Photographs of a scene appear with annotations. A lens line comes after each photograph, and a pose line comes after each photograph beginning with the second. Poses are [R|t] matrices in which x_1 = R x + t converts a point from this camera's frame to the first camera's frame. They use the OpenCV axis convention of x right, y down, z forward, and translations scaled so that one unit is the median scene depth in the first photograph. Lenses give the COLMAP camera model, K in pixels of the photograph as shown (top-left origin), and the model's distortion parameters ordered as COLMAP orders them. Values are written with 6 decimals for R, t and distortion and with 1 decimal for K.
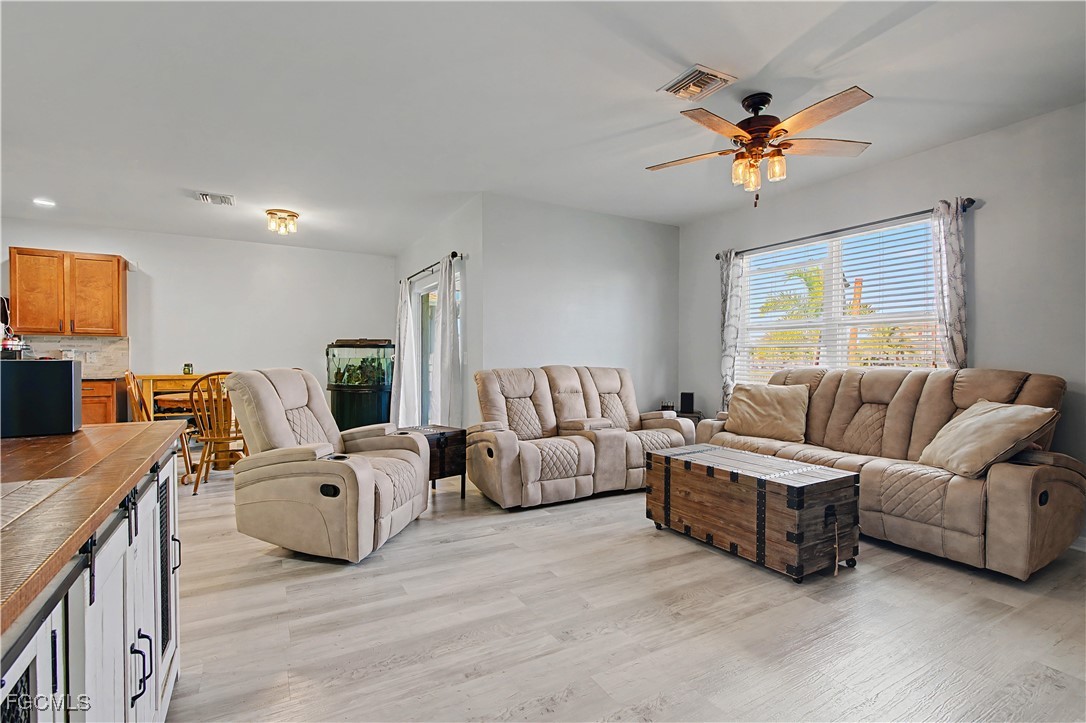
lens RADIAL K [[503.4, 0, 535.8], [0, 503.4, 360.1], [0, 0, 1]] dist [0.000906, 0.000797]
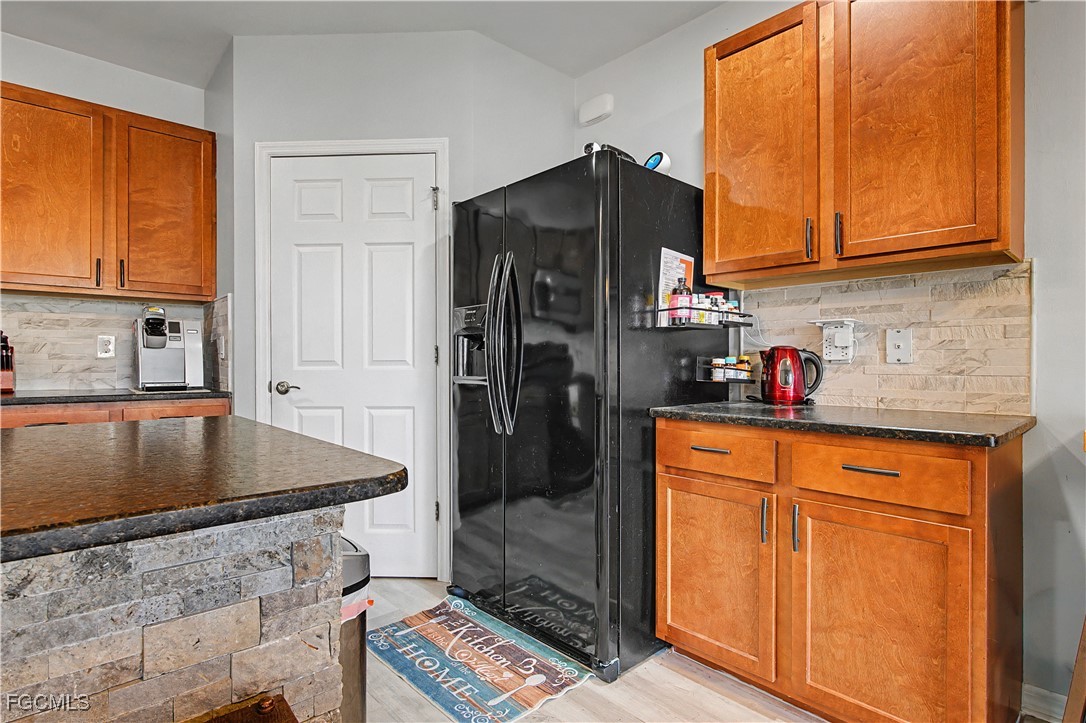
lens RADIAL K [[550.9, 0, 540.0], [0, 550.9, 362.6], [0, 0, 1]] dist [-0.004933, 0.000413]
pose [[0.220804, 0.003668, -0.975311, -0.842896], [-0.008458, 0.999963, 0.001846, 0.008441], [0.975282, 0.007842, 0.220827, 0.992477]]
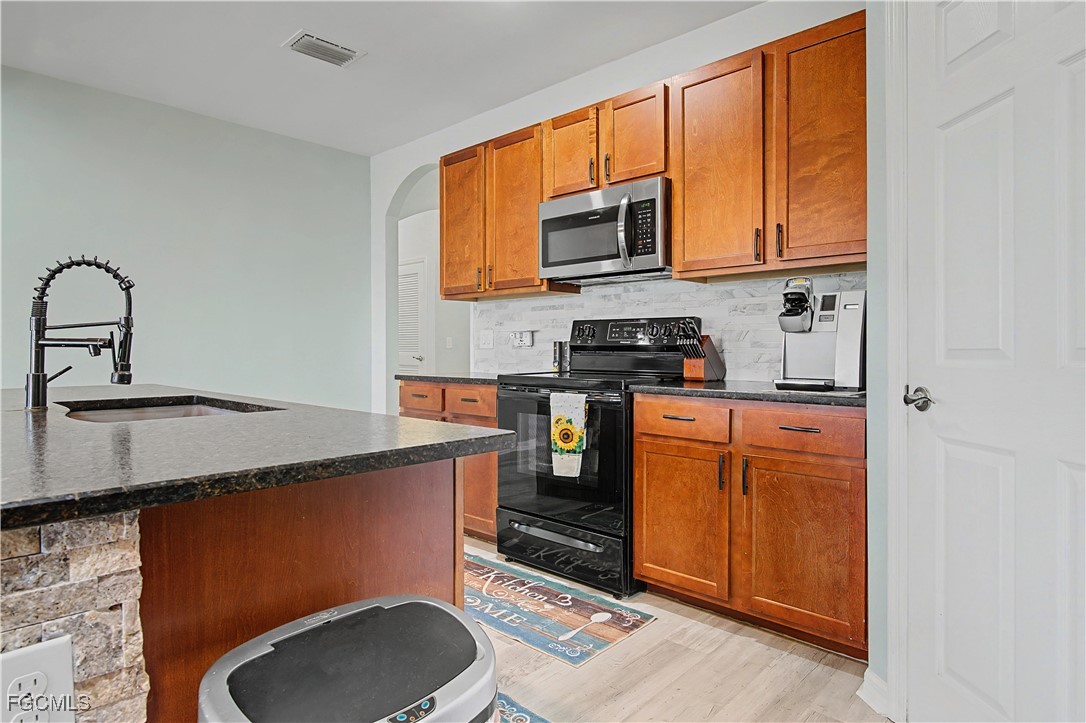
lens RADIAL K [[608.4, 0, 539.5], [0, 608.4, 354.4], [0, 0, 1]] dist [0.000817, -0.000229]
pose [[-0.955345, 0.003806, -0.295467, -1.188159], [-0.001020, 0.999869, 0.016176, 0.007472], [0.295490, 0.015755, -0.955216, 1.138258]]
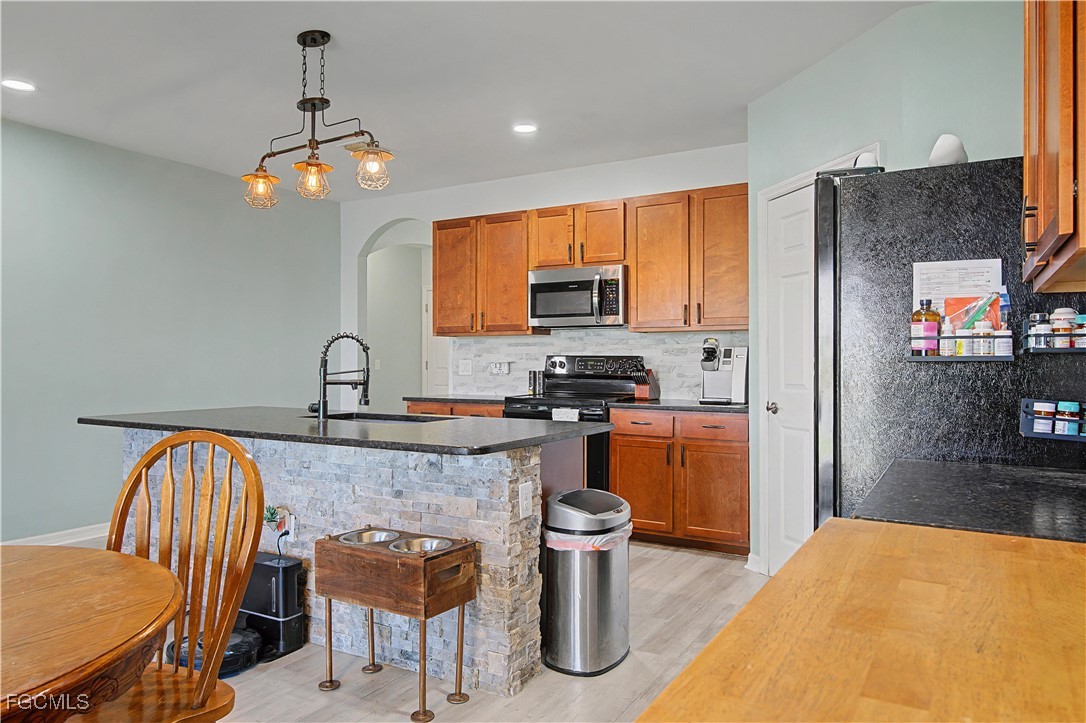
lens RADIAL K [[728.3, 0, 539.1], [0, 728.3, 363.4], [0, 0, 1]] dist [0.000050, 0.000975]
pose [[-0.864372, 0.001320, -0.502852, -0.801609], [-0.004230, 0.999942, 0.009895, -0.023606], [0.502836, 0.010680, -0.864316, 1.498073]]
